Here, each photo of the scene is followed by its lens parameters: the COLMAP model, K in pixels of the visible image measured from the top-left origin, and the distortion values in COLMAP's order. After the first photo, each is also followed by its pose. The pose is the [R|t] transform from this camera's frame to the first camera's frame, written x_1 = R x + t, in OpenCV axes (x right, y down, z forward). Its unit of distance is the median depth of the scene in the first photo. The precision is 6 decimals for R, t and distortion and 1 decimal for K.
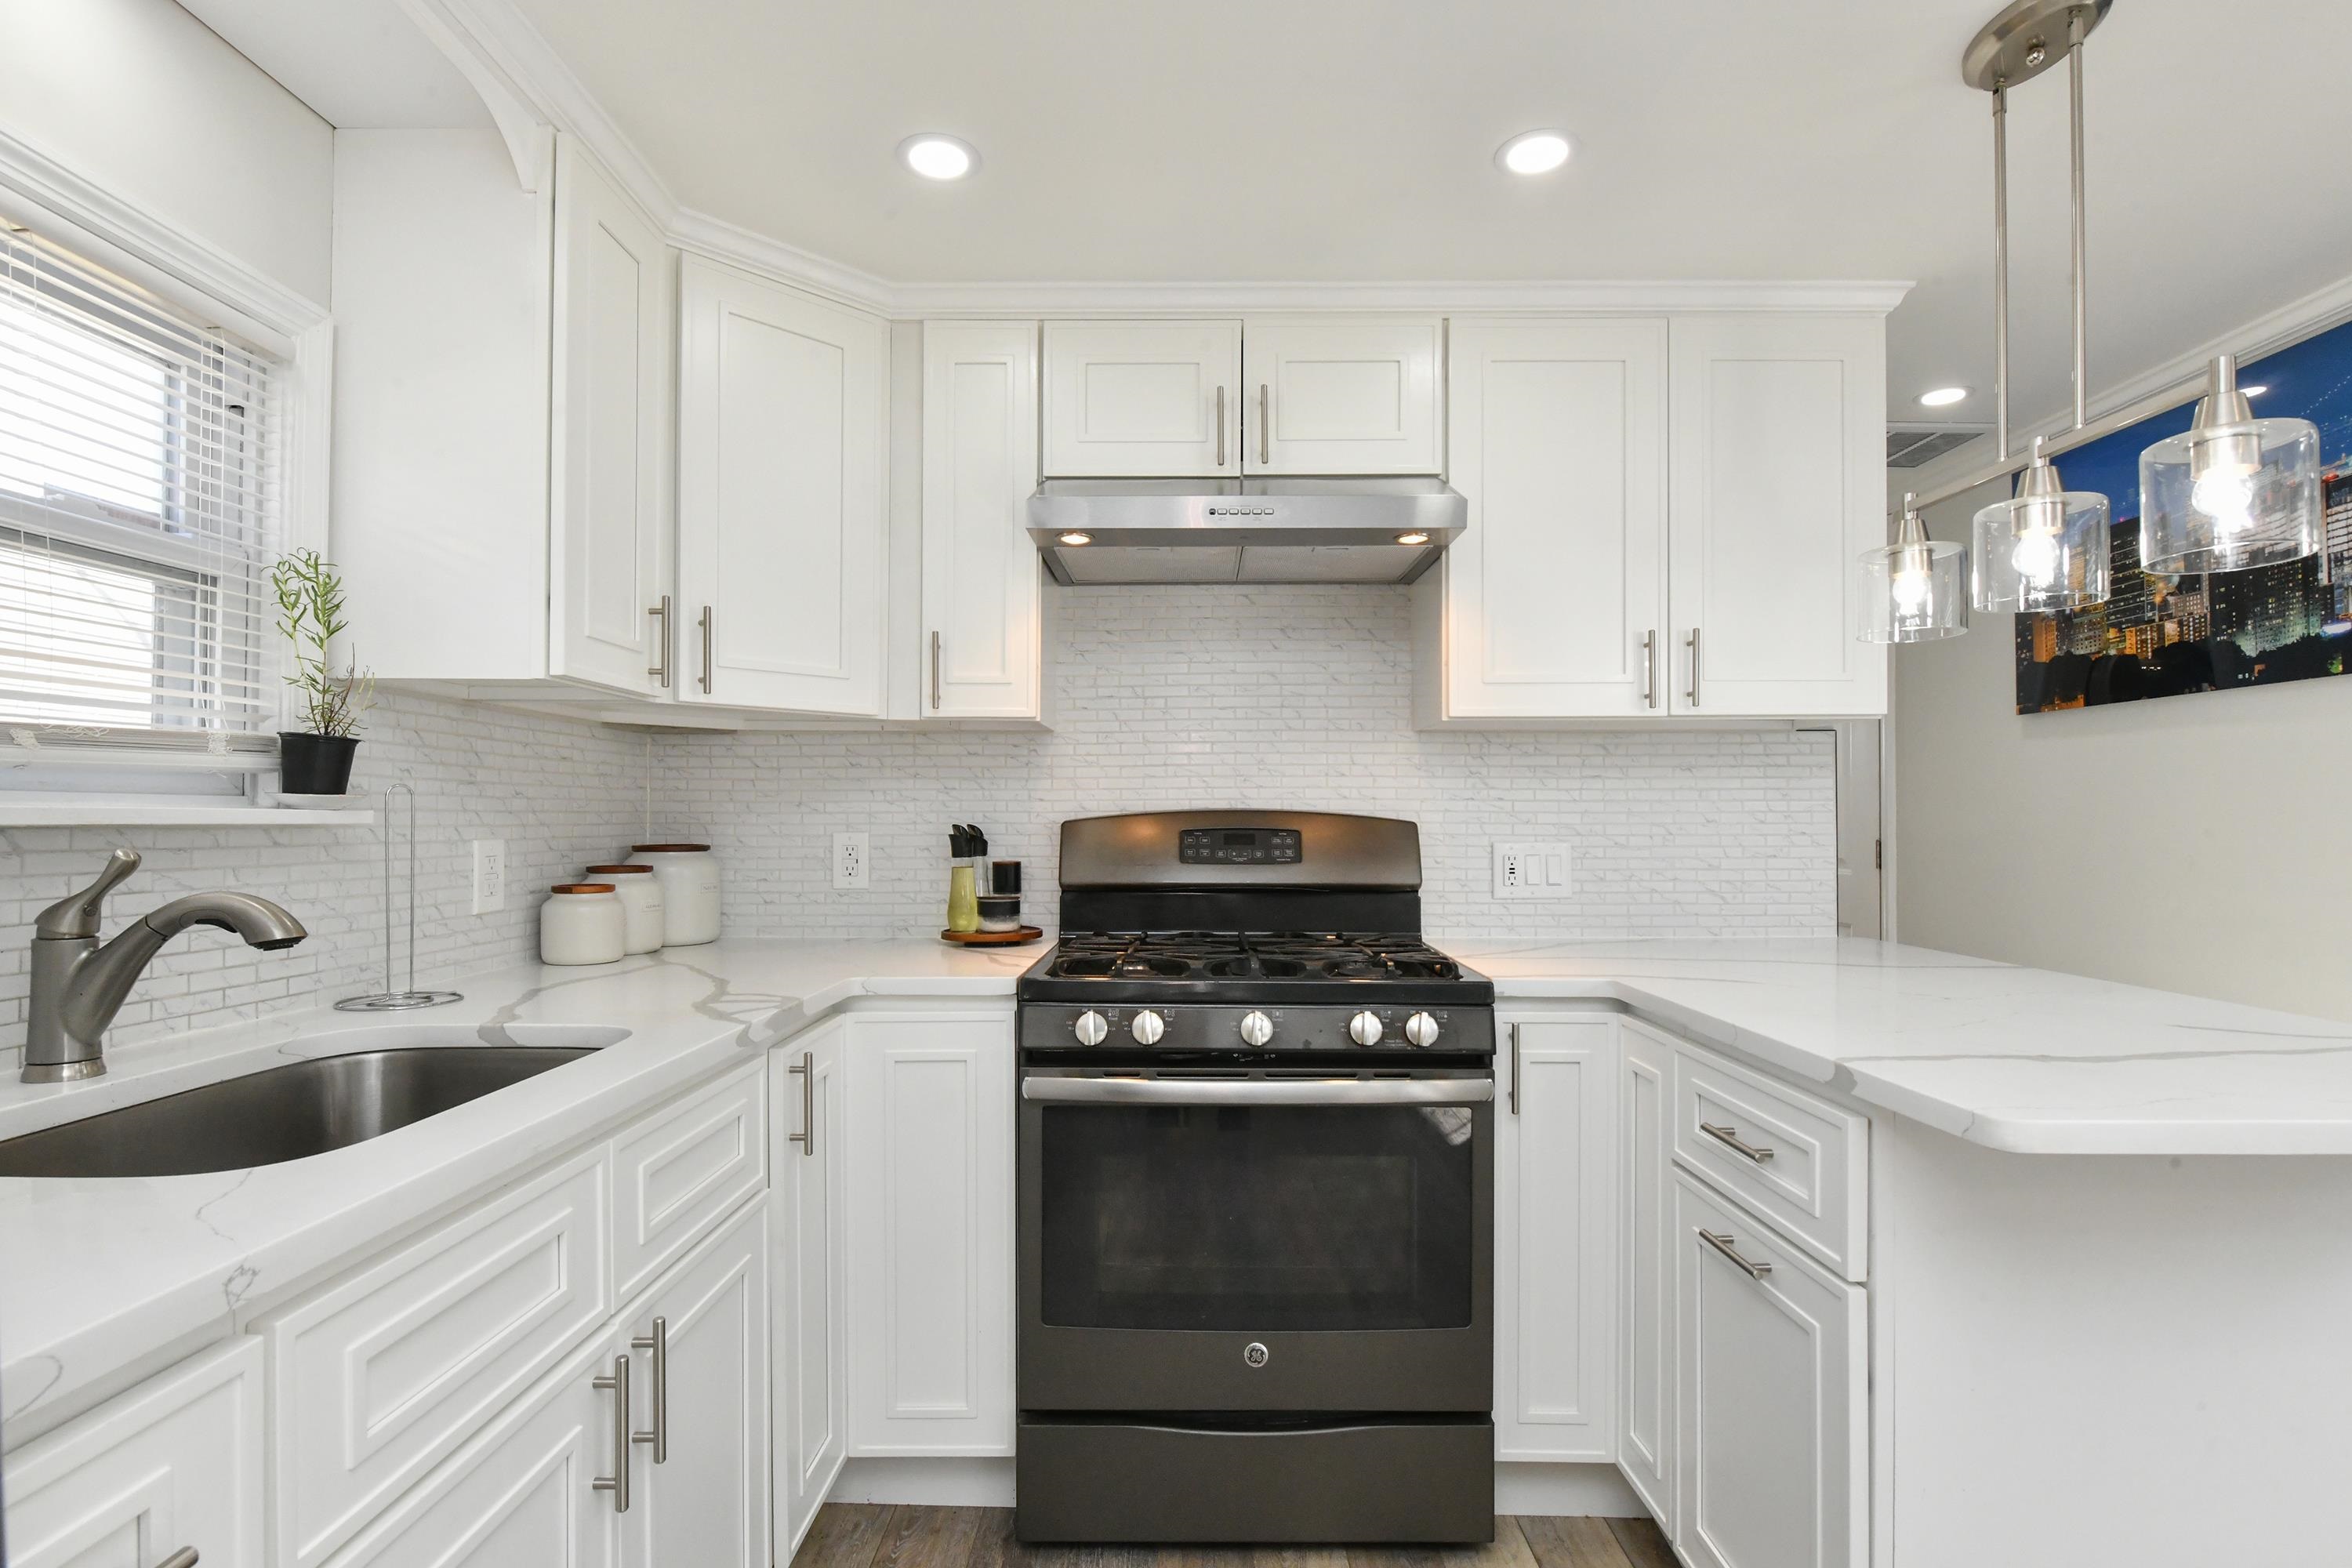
lens RADIAL K [[1144.5, 0, 1182.2], [0, 1144.5, 825.1], [0, 0, 1]] dist [-0.002387, -0.000441]
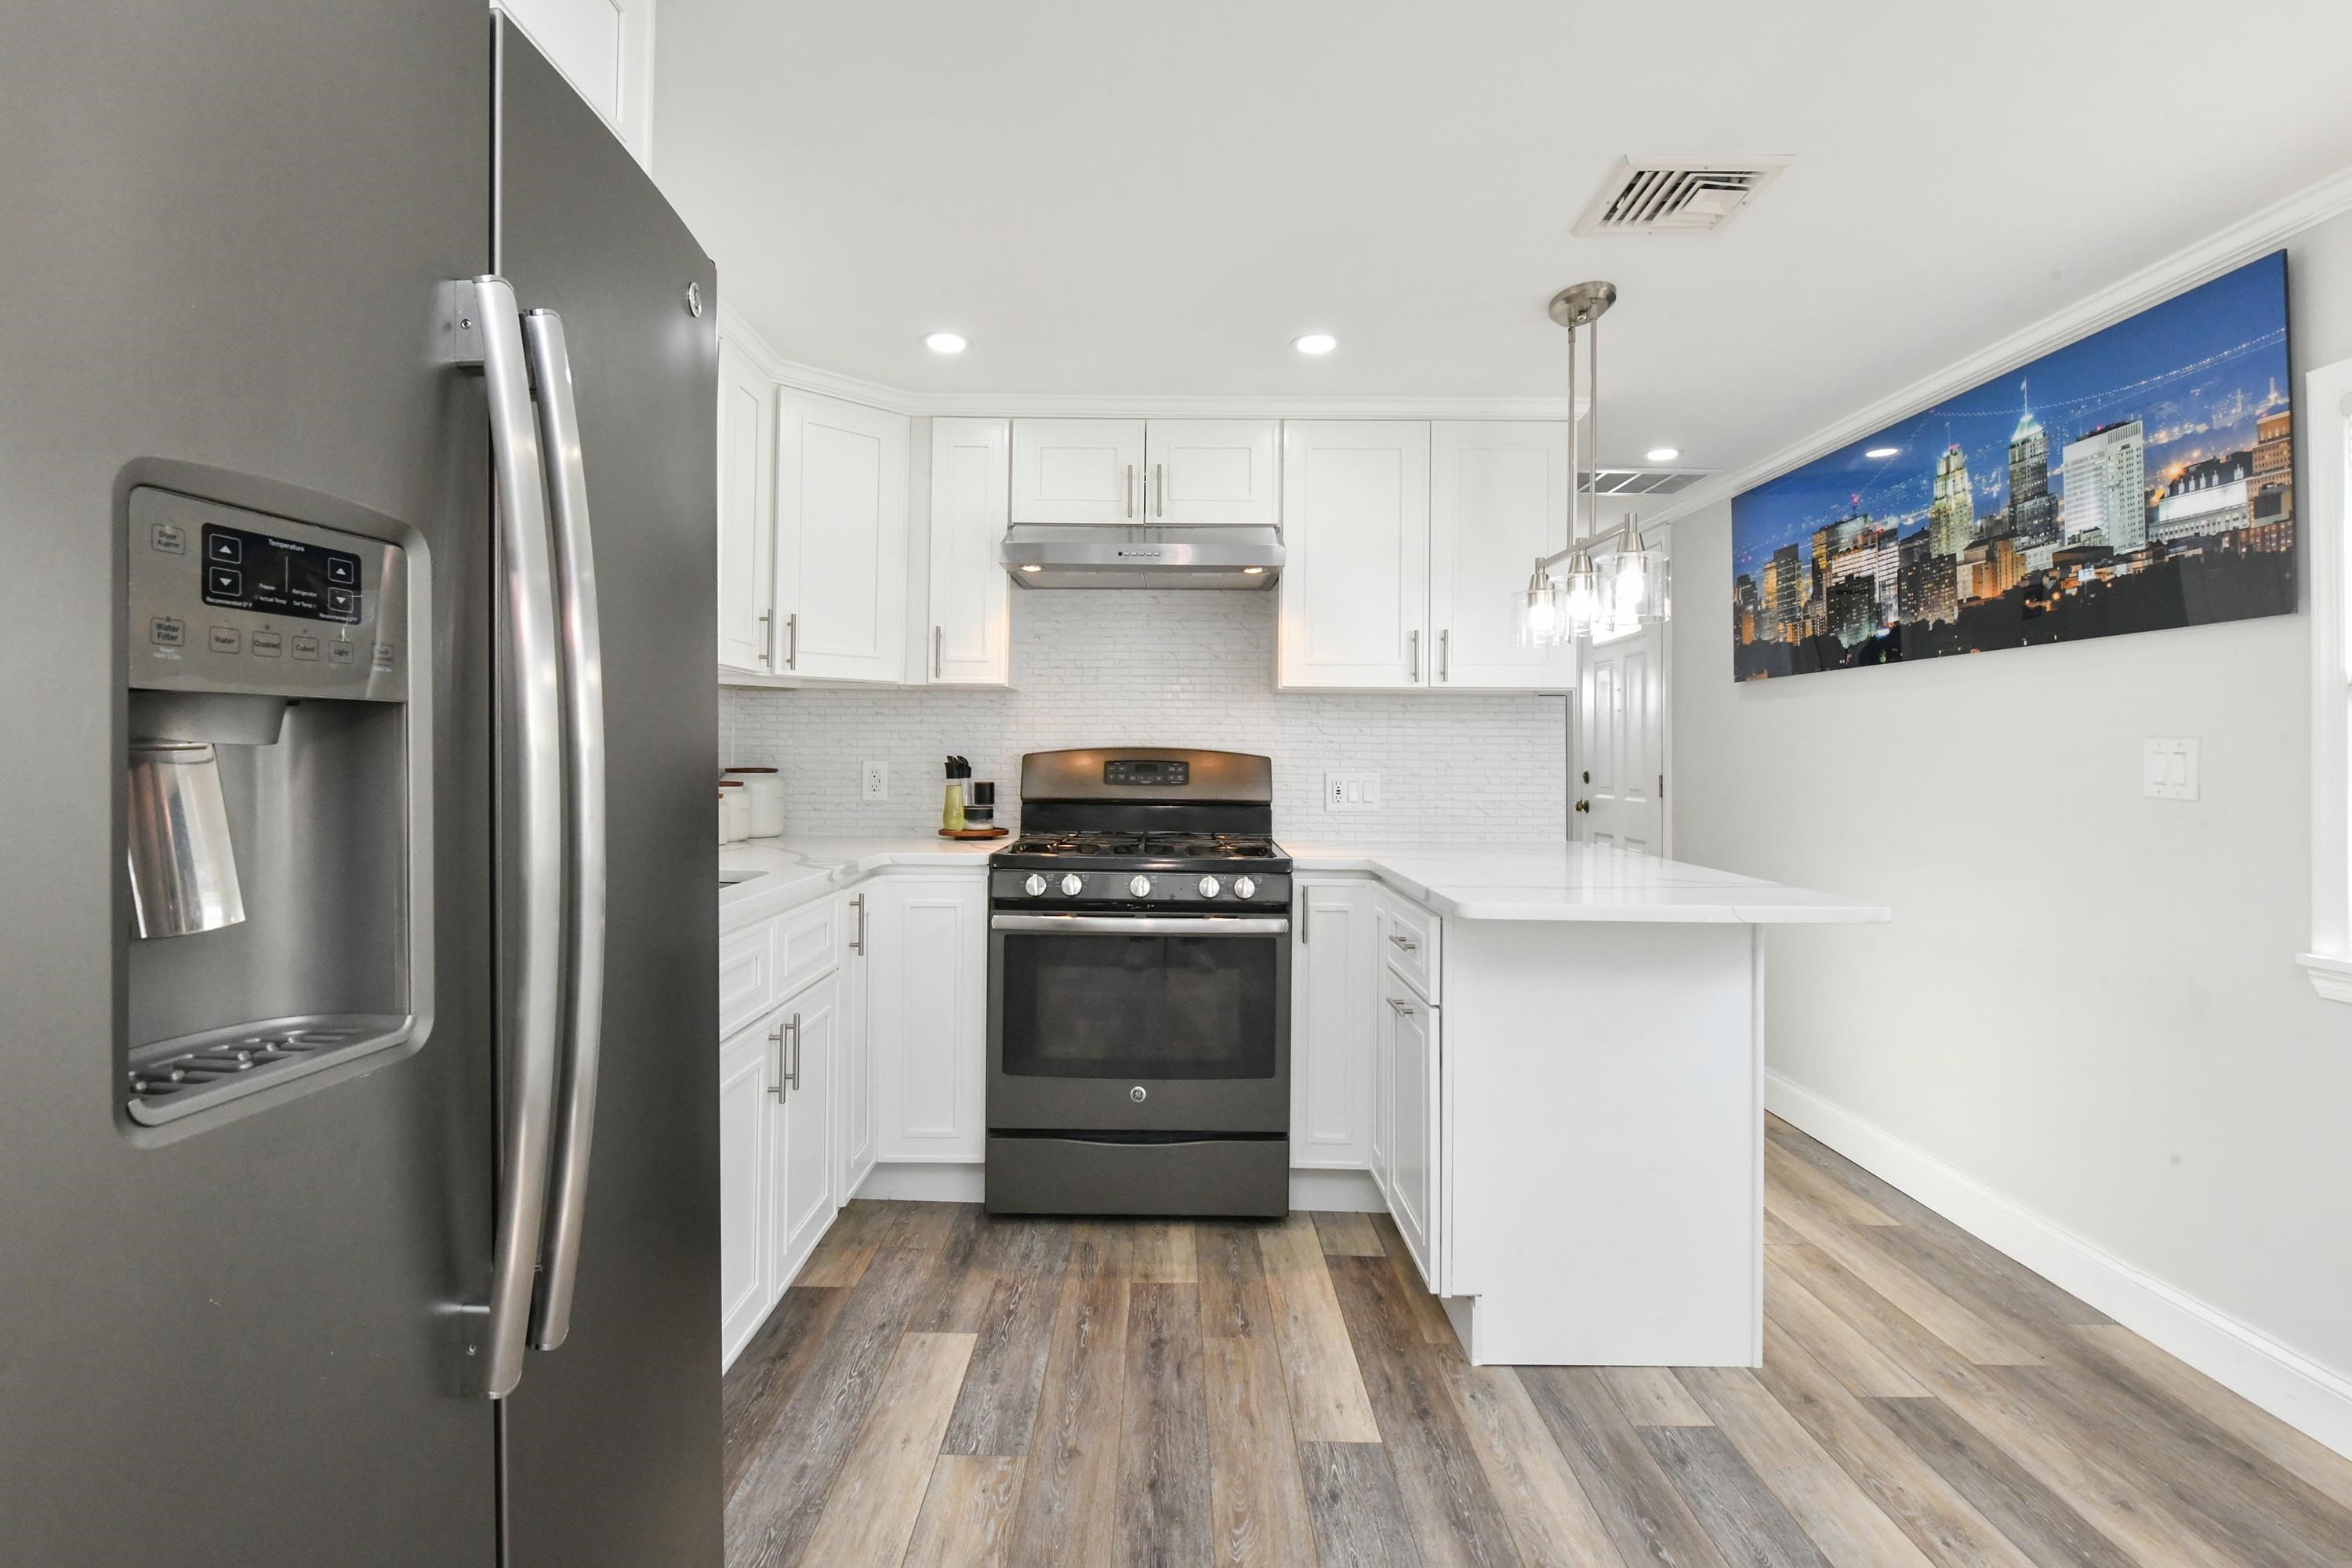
lens RADIAL K [[1134.6, 0, 1159.2], [0, 1134.6, 743.5], [0, 0, 1]] dist [0.000421, 0.000034]
pose [[0.999950, 0.009574, -0.002965, 0.072882], [-0.009614, 0.999859, -0.013784, 0.001098], [0.002833, 0.013812, 0.999901, -0.442698]]
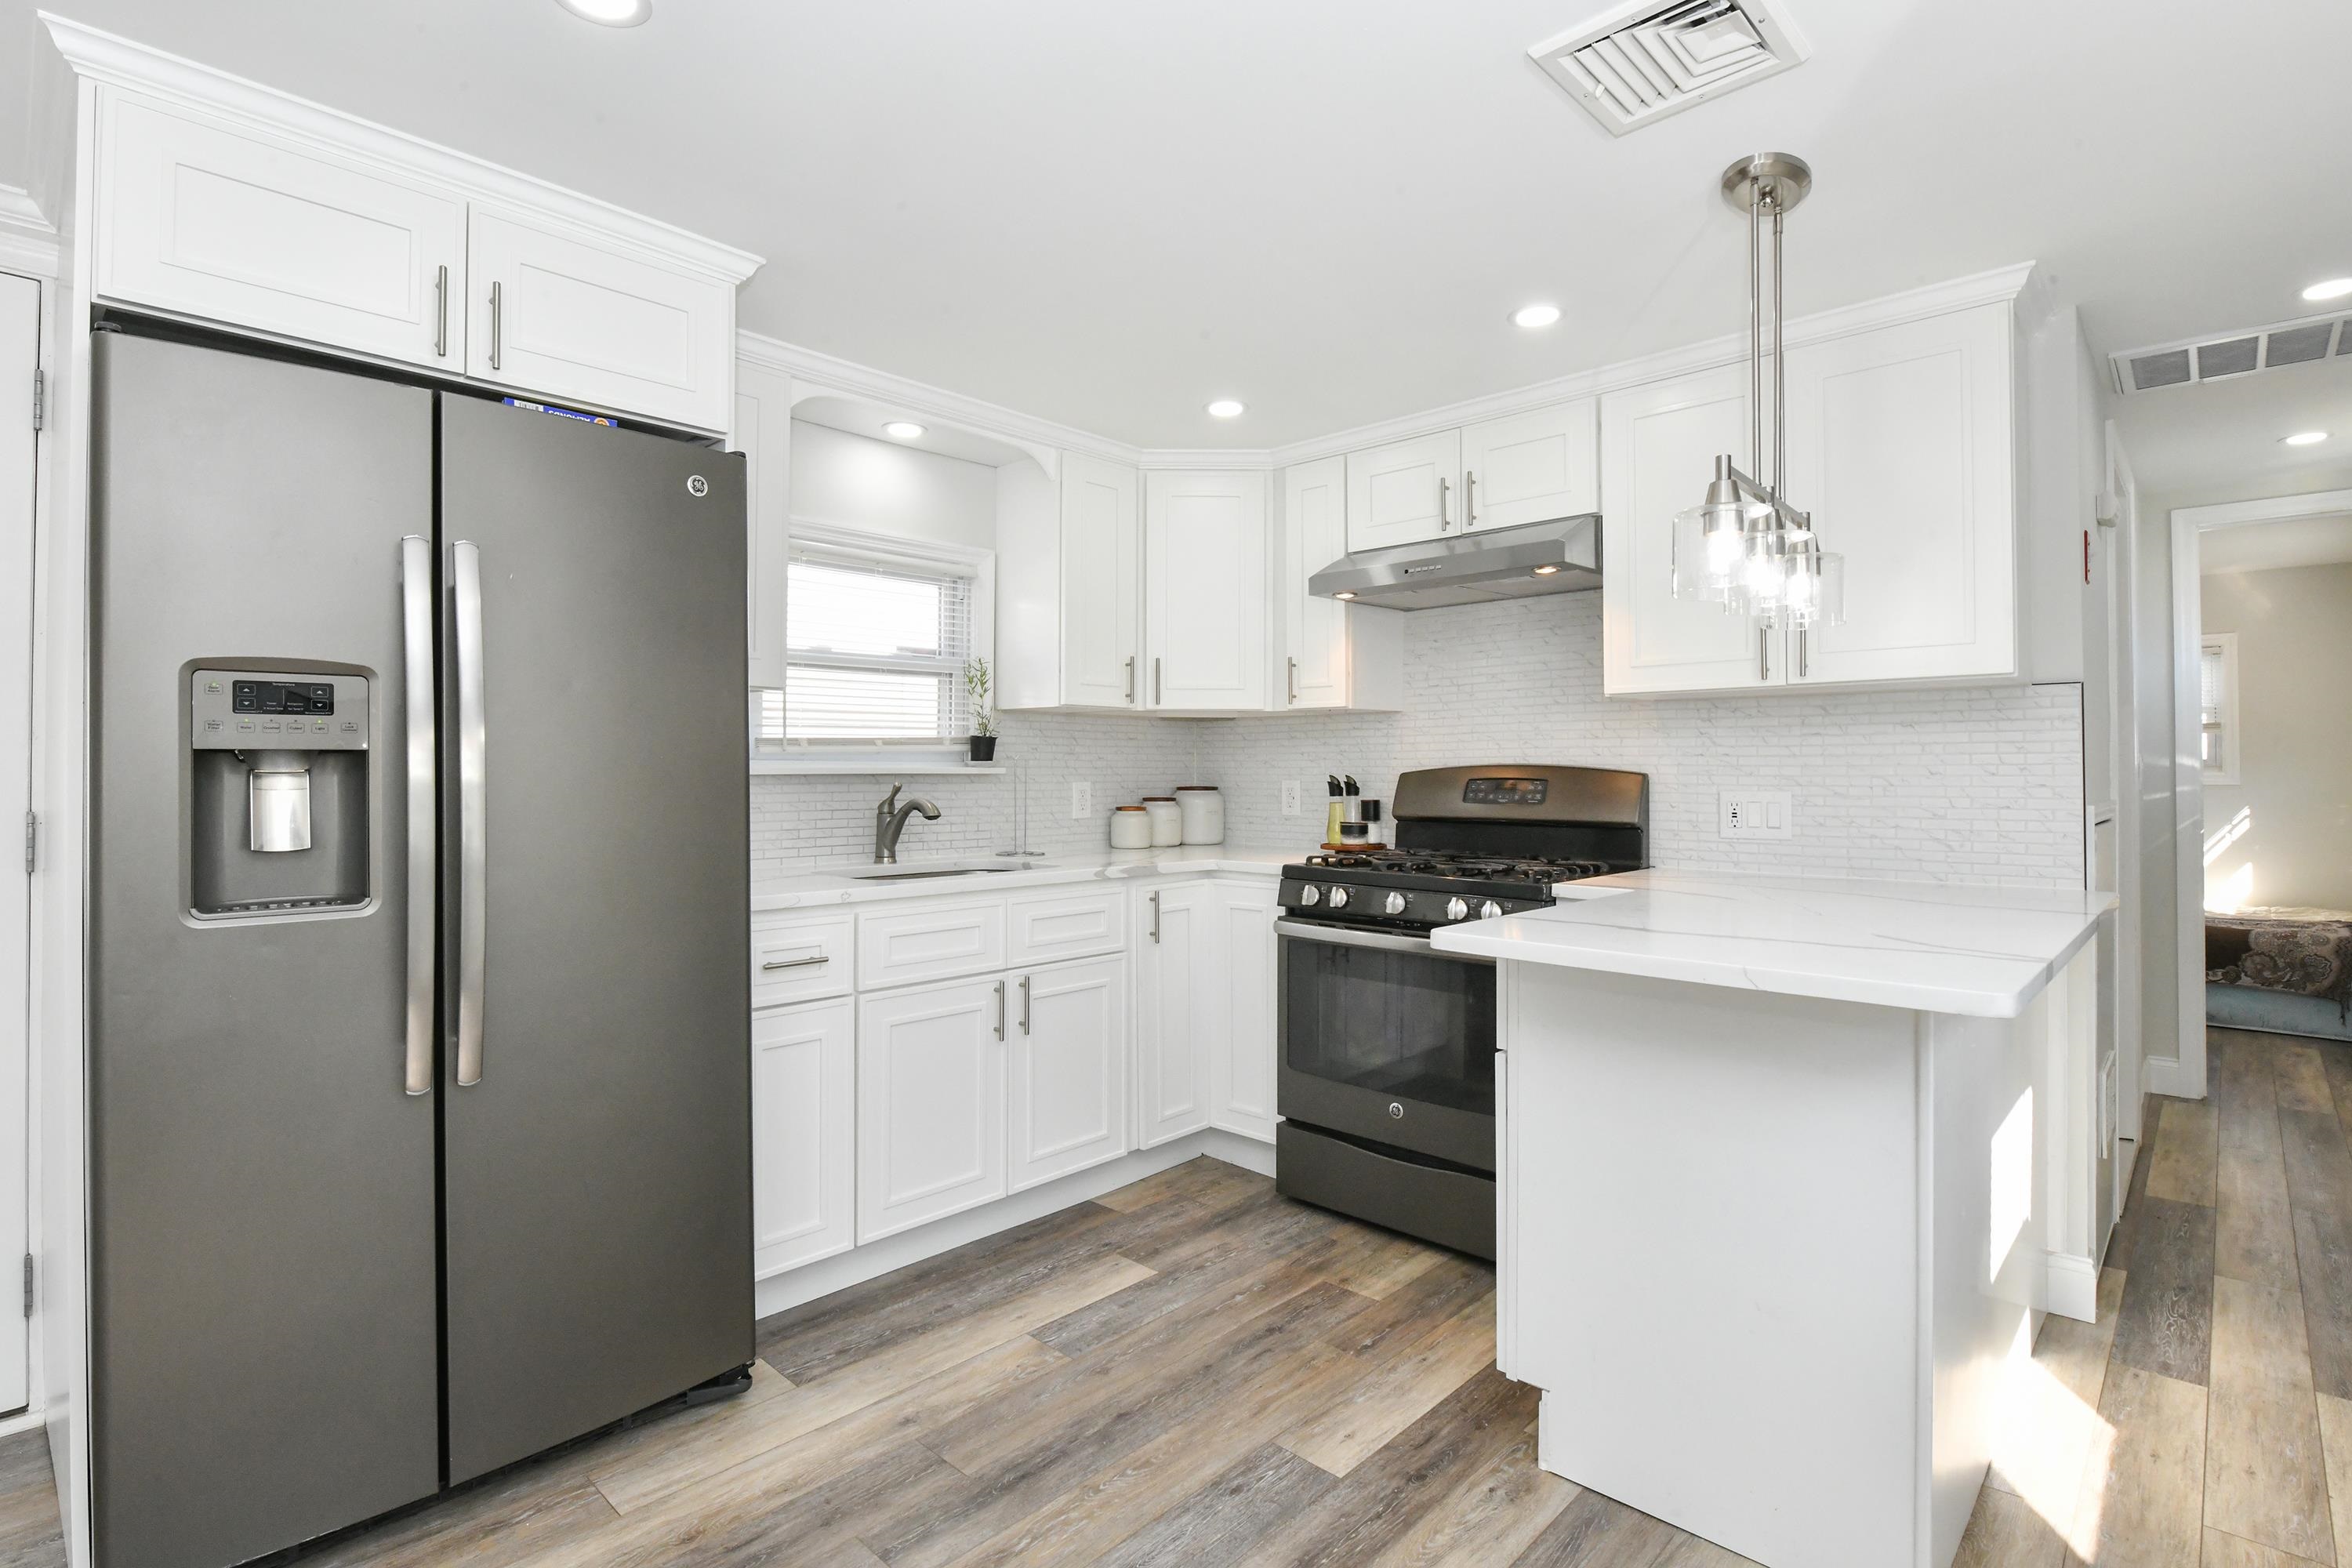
lens RADIAL K [[1124.5, 0, 1168.6], [0, 1124.5, 771.2], [0, 0, 1]] dist [-0.000760, -0.000214]
pose [[0.730444, 0.000095, -0.682973, 0.699654], [-0.003072, 0.999990, -0.003146, -0.000101], [0.682966, 0.004396, 0.730437, -0.273289]]
